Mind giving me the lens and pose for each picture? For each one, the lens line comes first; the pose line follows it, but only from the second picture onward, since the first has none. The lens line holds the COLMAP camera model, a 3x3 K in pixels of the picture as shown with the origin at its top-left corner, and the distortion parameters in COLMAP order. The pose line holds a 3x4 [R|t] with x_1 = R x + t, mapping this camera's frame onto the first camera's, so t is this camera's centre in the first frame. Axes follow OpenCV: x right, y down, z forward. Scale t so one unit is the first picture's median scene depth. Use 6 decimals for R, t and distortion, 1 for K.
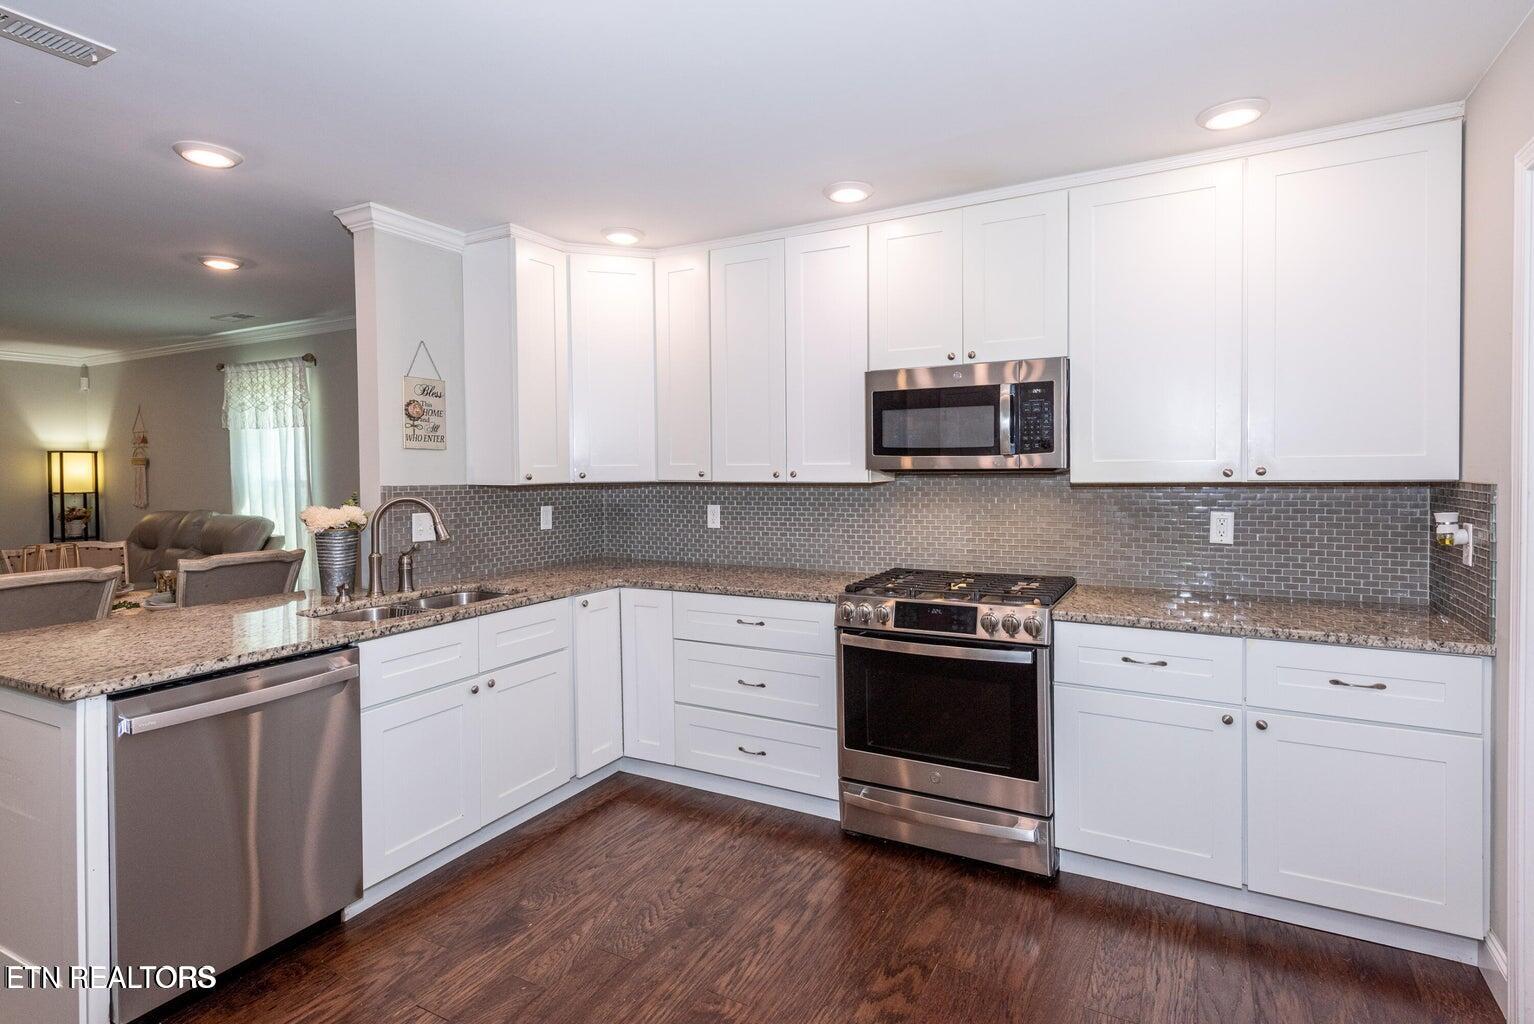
lens RADIAL K [[765.7, 0, 764.2], [0, 765.7, 484.0], [0, 0, 1]] dist [0.014875, -0.001102]
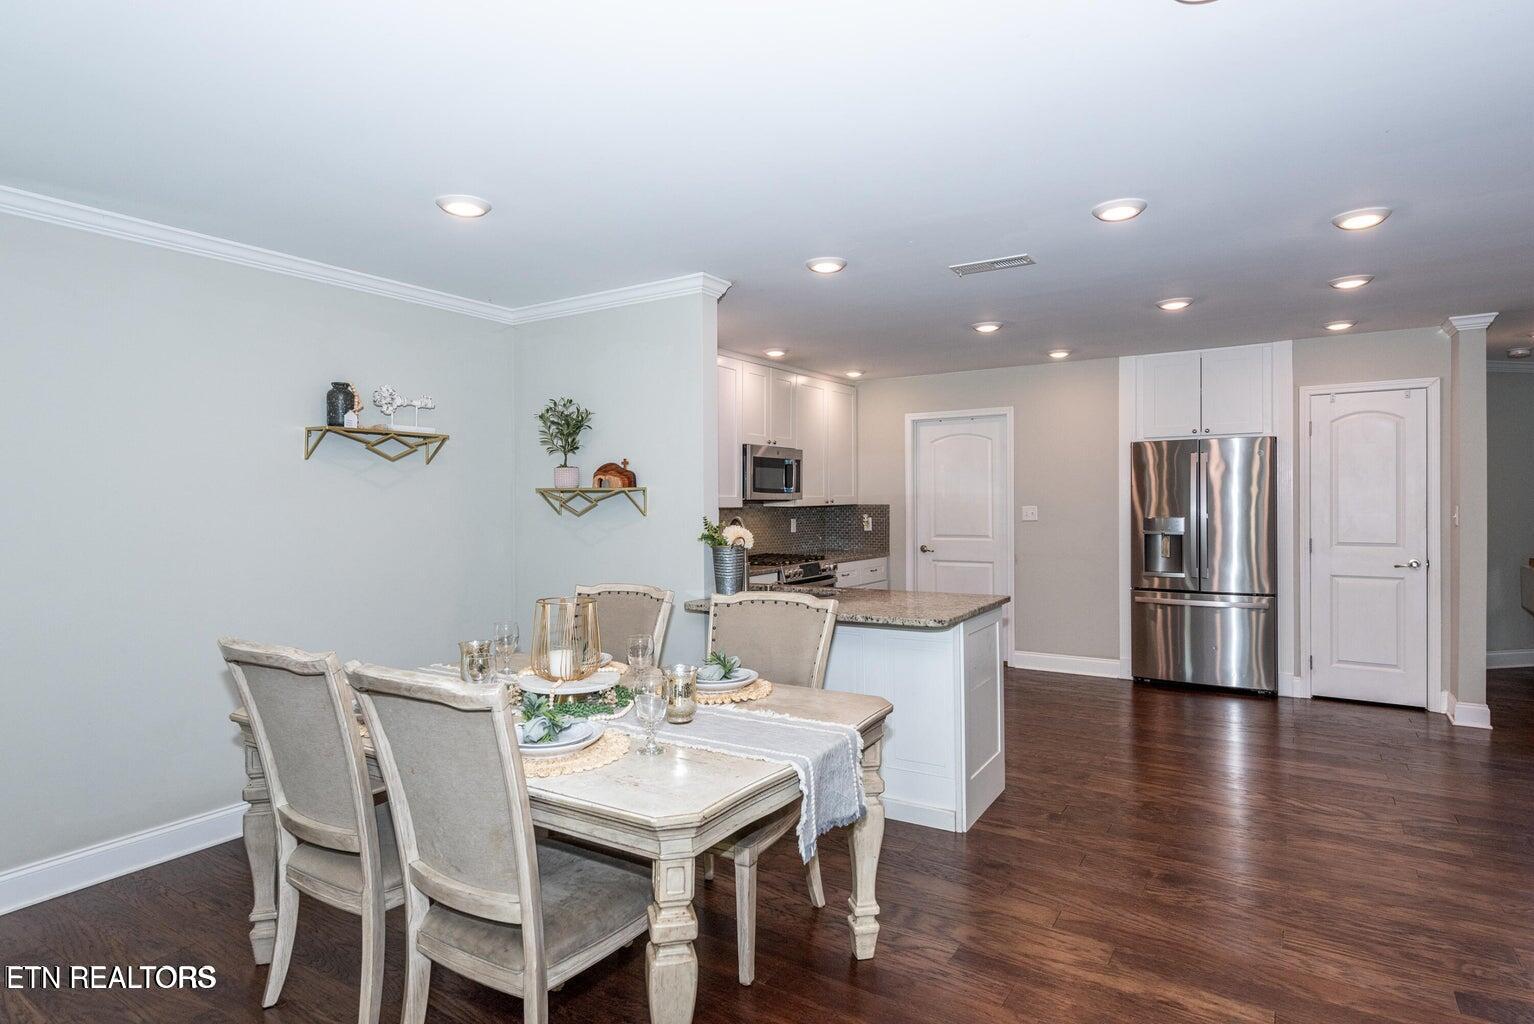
lens RADIAL K [[809.5, 0, 769.2], [0, 809.5, 508.5], [0, 0, 1]] dist [0.006319, -0.000766]
pose [[0.080652, -0.000790, 0.996742, -1.844808], [0.025818, 0.999666, -0.001296, 0.005066], [-0.996408, 0.025838, 0.080645, 0.858615]]
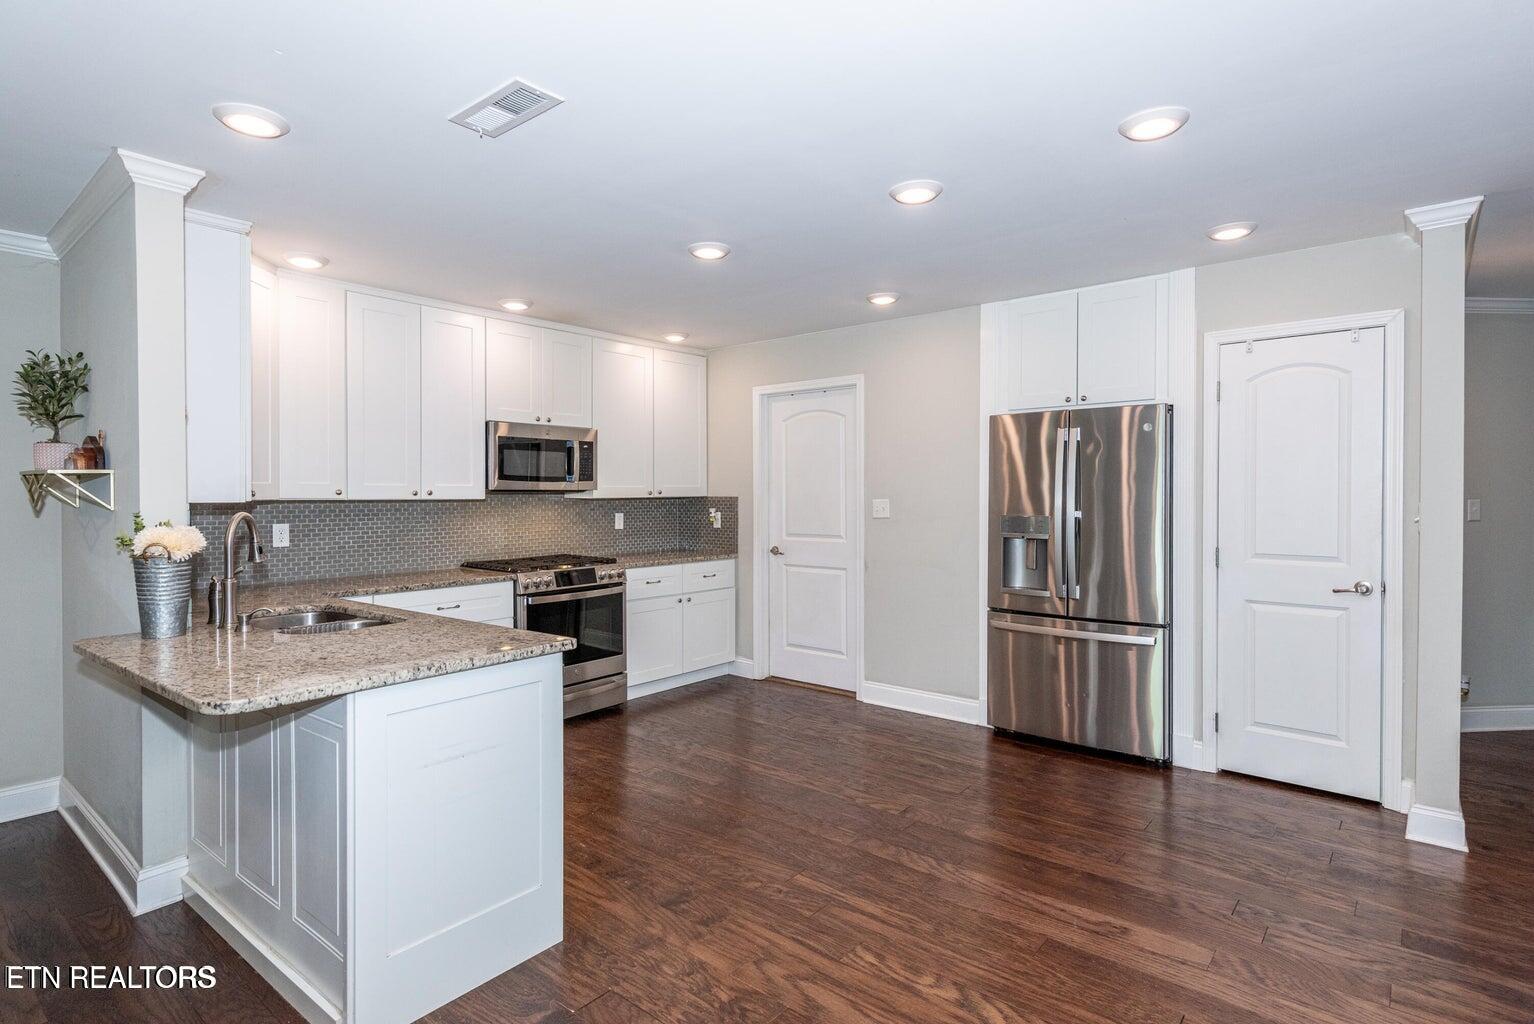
lens RADIAL K [[769.6, 0, 770.3], [0, 769.6, 501.8], [0, 0, 1]] dist [0.010767, -0.000482]
pose [[0.198025, -0.002873, 0.980193, -1.247480], [0.020167, 0.999796, -0.001144, 0.016763], [-0.979990, 0.019994, 0.198042, 0.223951]]
